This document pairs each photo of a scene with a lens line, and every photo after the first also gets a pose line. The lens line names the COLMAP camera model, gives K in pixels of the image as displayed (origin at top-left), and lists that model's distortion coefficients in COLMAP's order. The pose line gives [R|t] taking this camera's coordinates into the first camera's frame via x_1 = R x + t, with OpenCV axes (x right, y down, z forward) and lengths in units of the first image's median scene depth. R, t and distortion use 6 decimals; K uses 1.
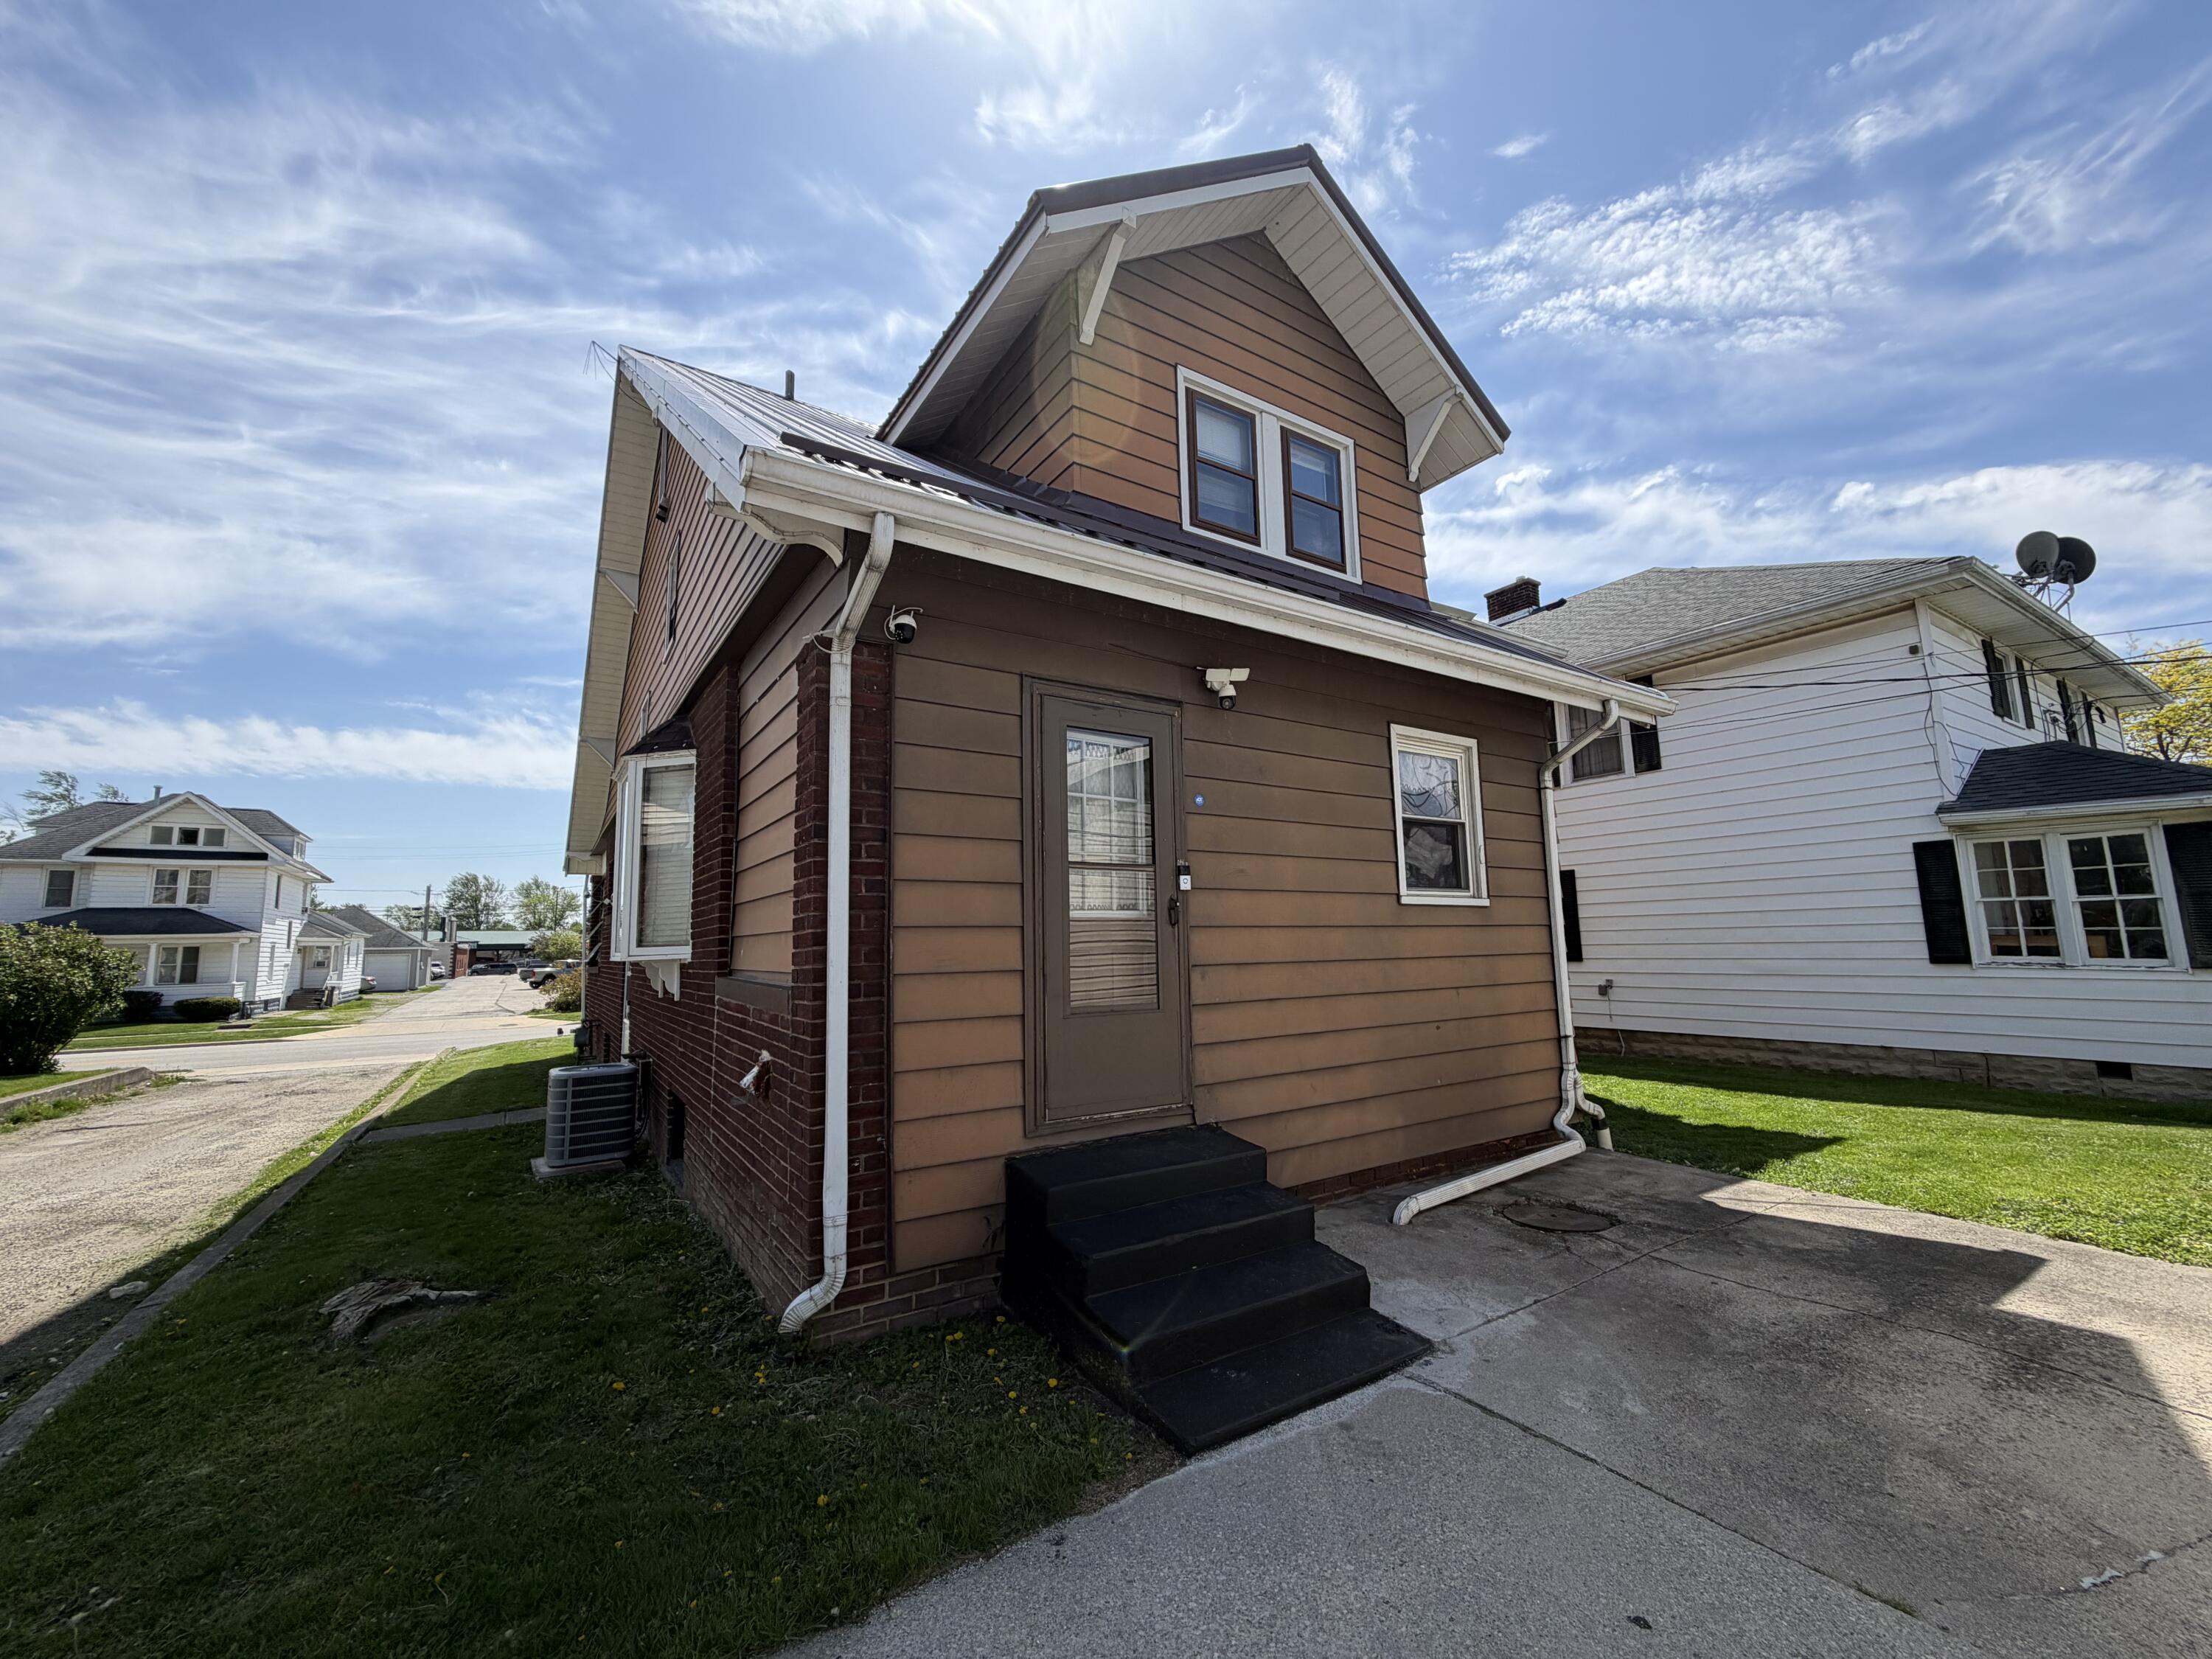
lens RADIAL K [[880.8, 0, 1100.3], [0, 880.8, 830.3], [0, 0, 1]] dist [-0.001019, 0.001190]
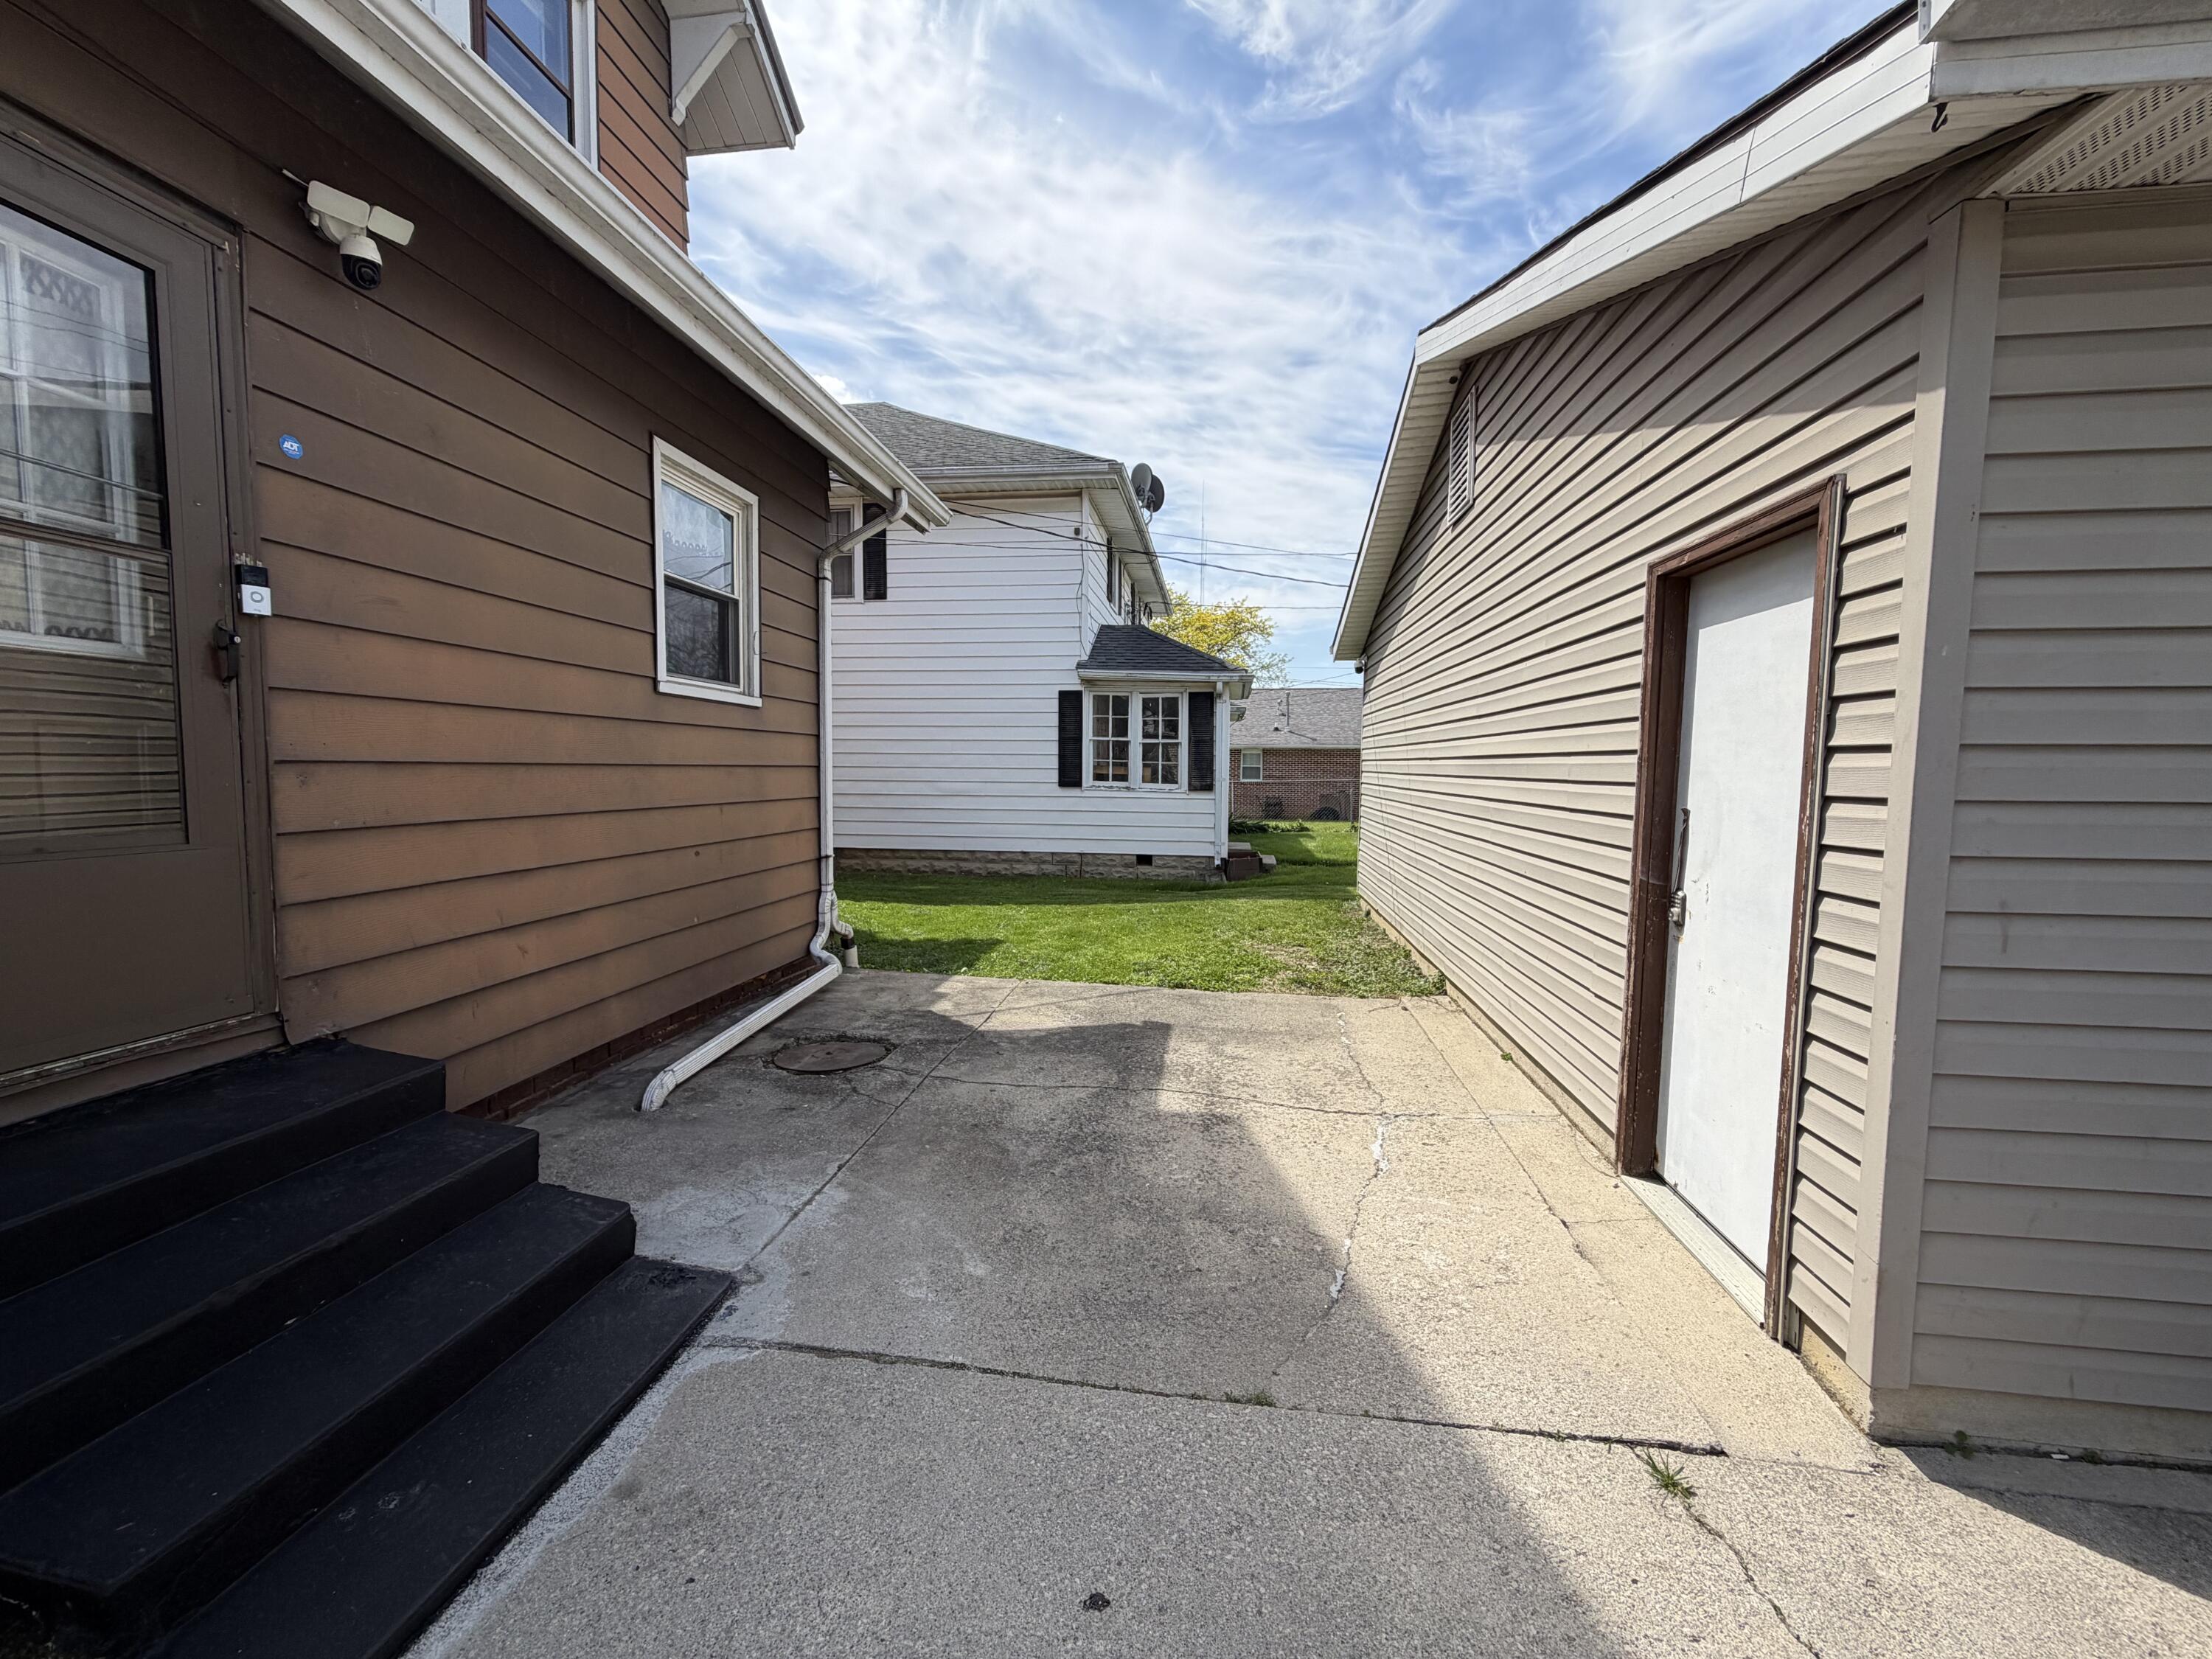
lens RADIAL K [[880.8, 0, 1100.7], [0, 880.8, 828.6], [0, 0, 1]] dist [-0.001019, 0.001190]
pose [[0.651607, -0.026719, 0.758086, 0.022554], [-0.120771, 0.982978, 0.138454, 0.054849], [-0.748881, -0.181772, 0.637288, 0.258198]]
